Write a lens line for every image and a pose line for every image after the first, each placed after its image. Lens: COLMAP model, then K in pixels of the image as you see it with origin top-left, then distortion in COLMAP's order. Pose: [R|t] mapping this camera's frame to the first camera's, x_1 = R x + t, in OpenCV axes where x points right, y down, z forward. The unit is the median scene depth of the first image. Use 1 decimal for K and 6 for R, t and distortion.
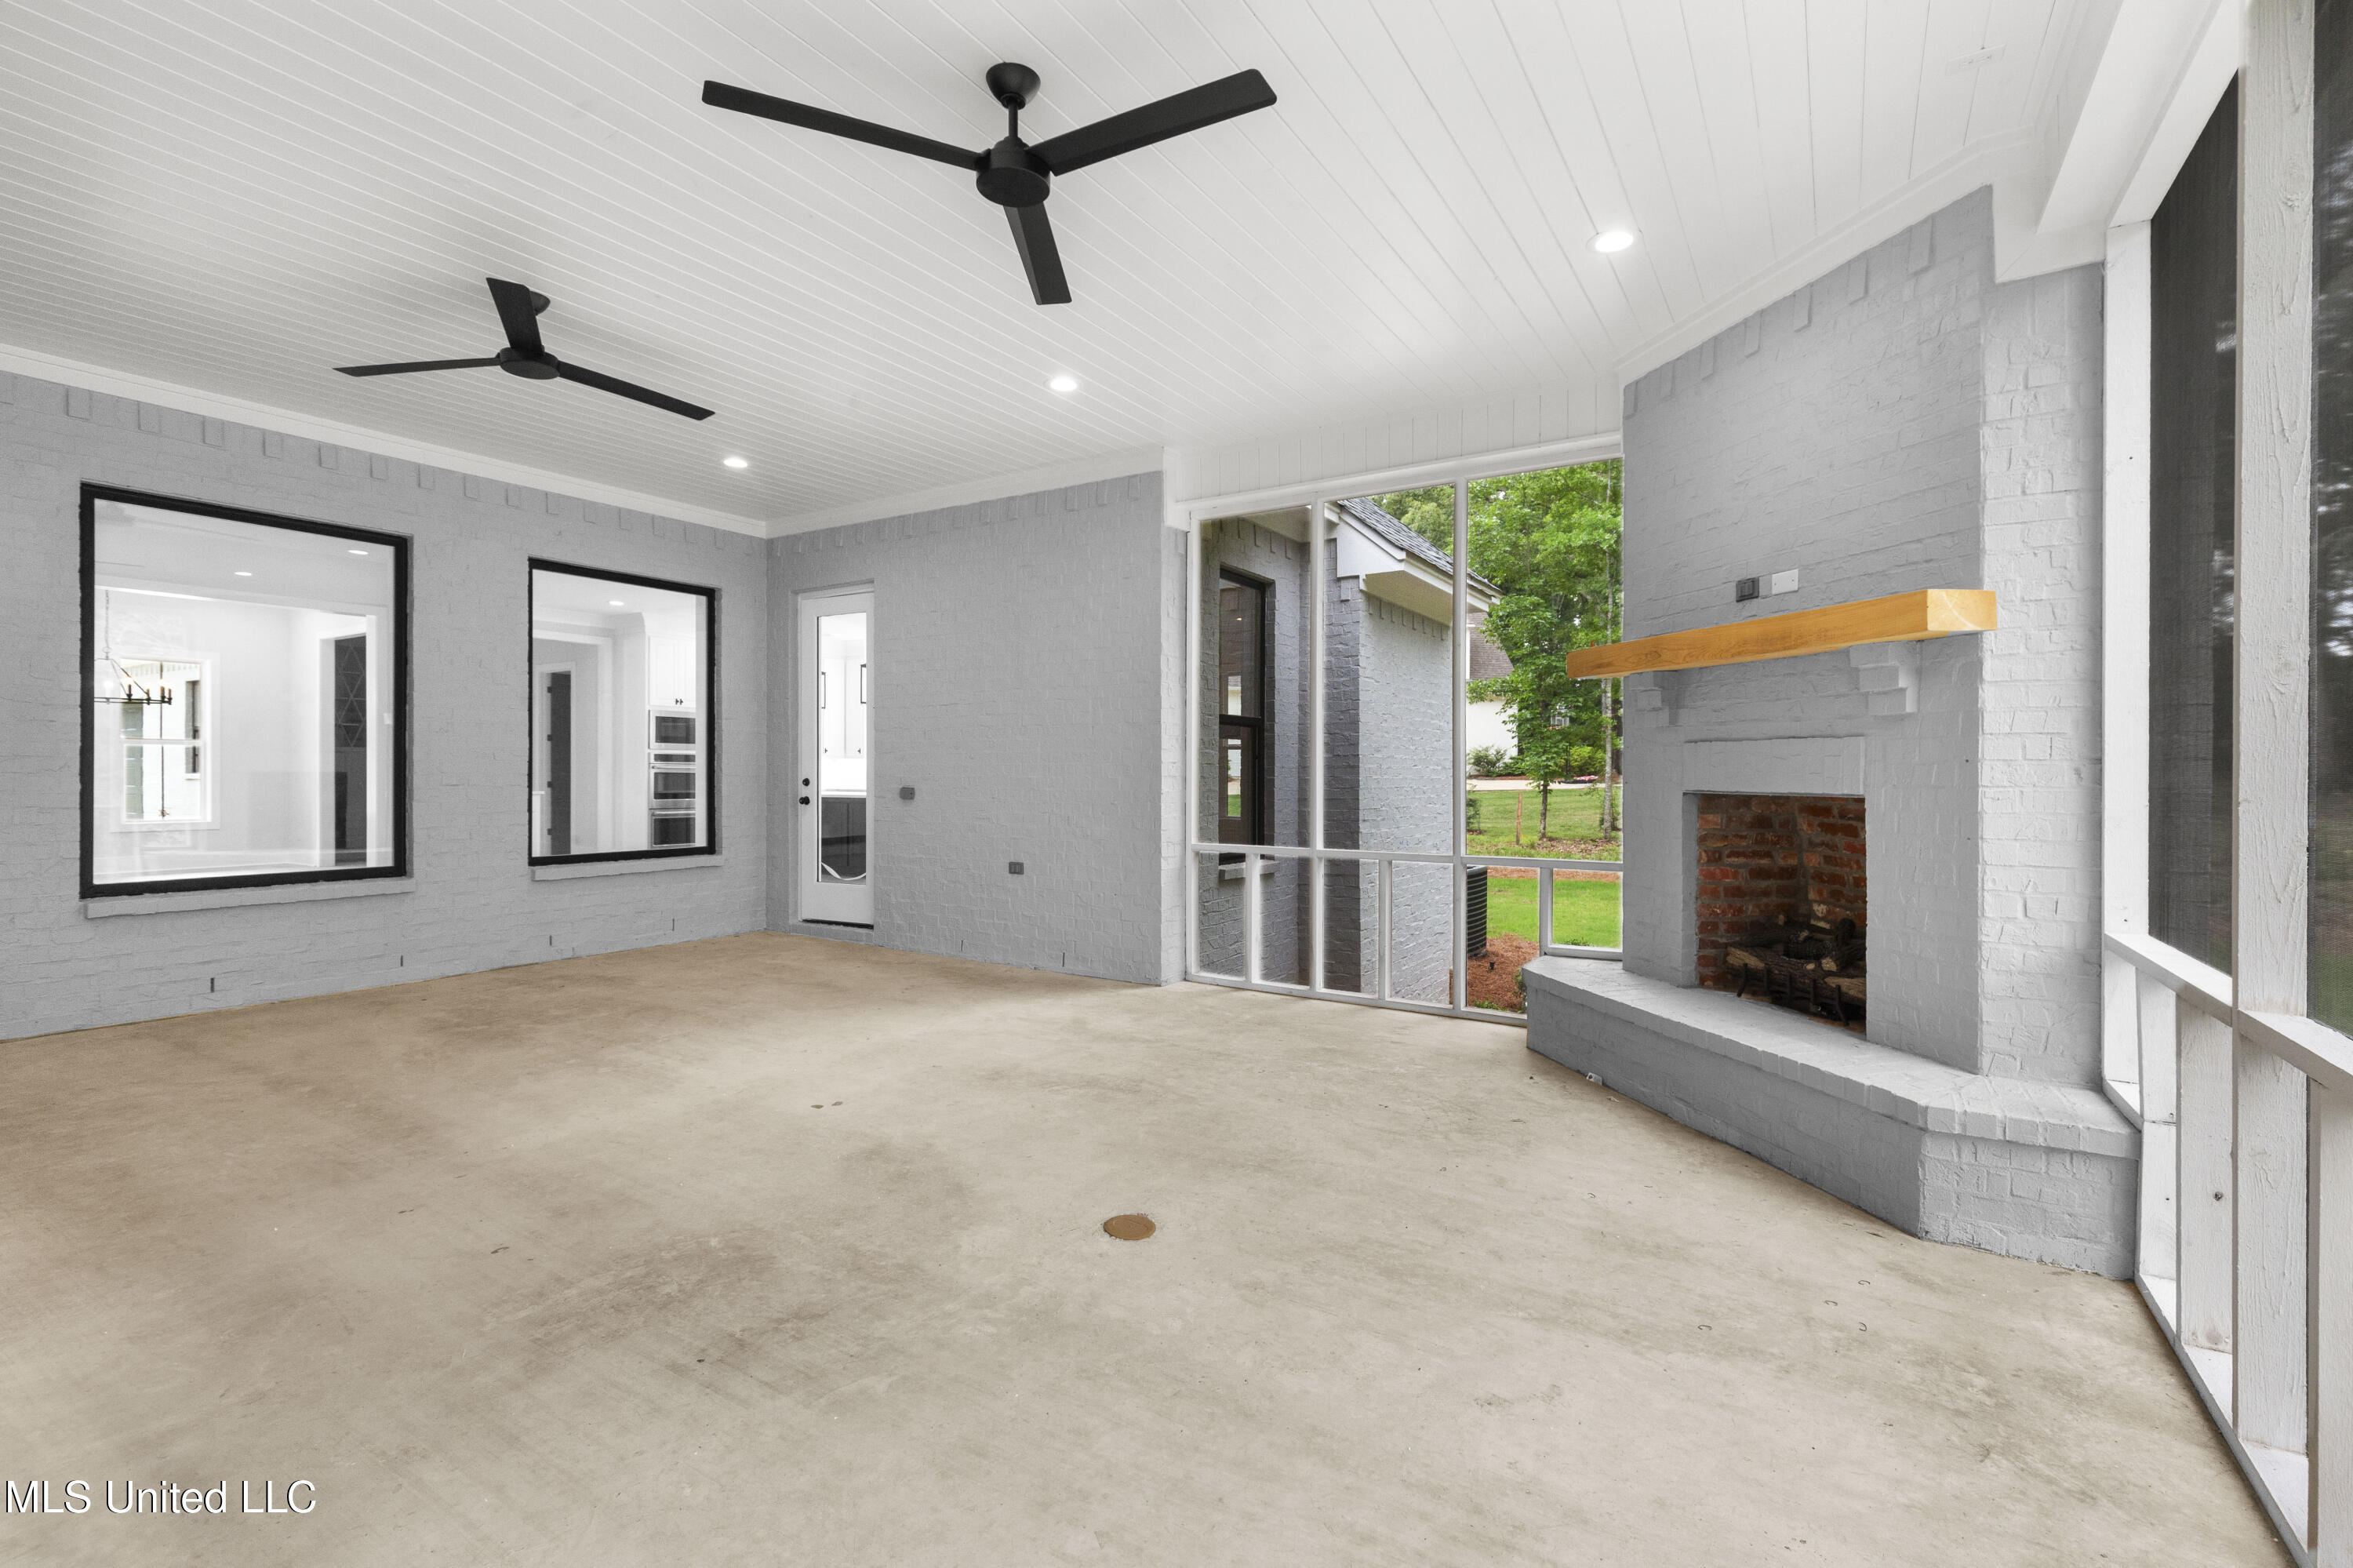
lens RADIAL K [[1067.4, 0, 1188.3], [0, 1067.4, 786.7], [0, 0, 1]] dist [-0.001088, 0.000077]
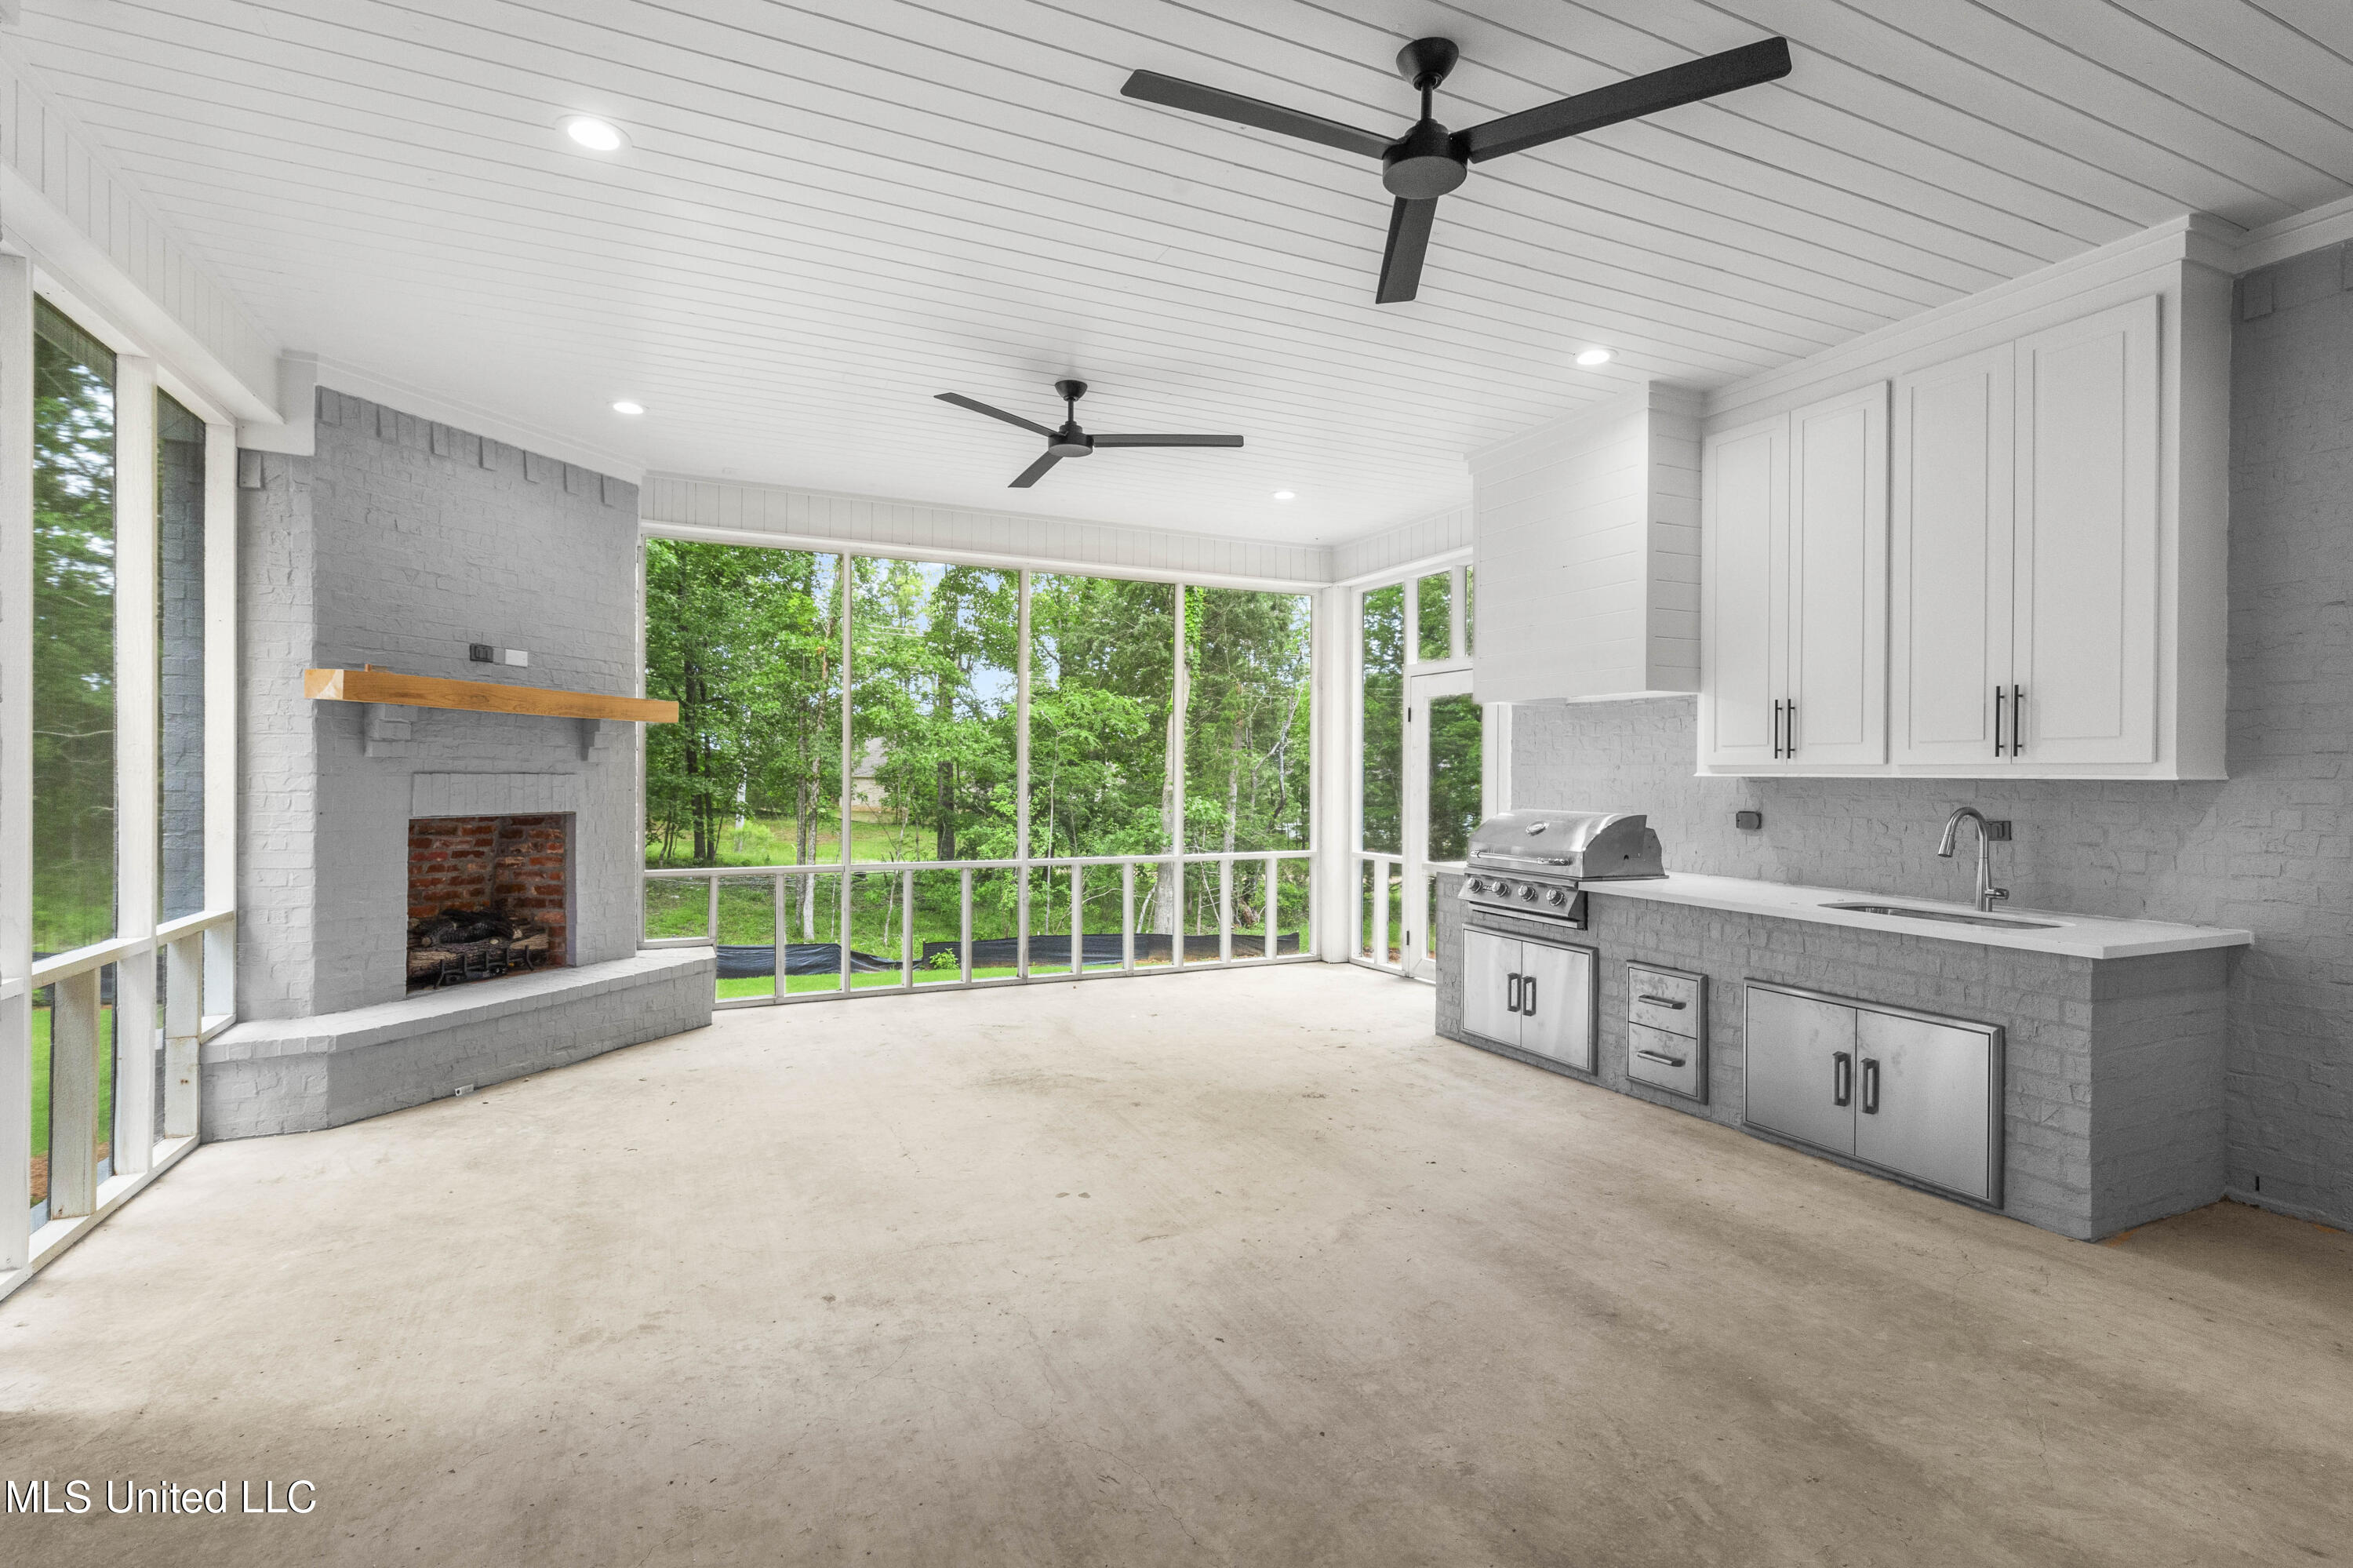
lens RADIAL K [[1067.4, 0, 1169.5], [0, 1067.4, 774.7], [0, 0, 1]] dist [-0.001088, 0.000077]
pose [[-0.835696, -0.004920, 0.549170, -0.842890], [-0.000160, 0.999962, 0.008716, -0.053429], [-0.549192, 0.007196, -0.835665, 1.607345]]
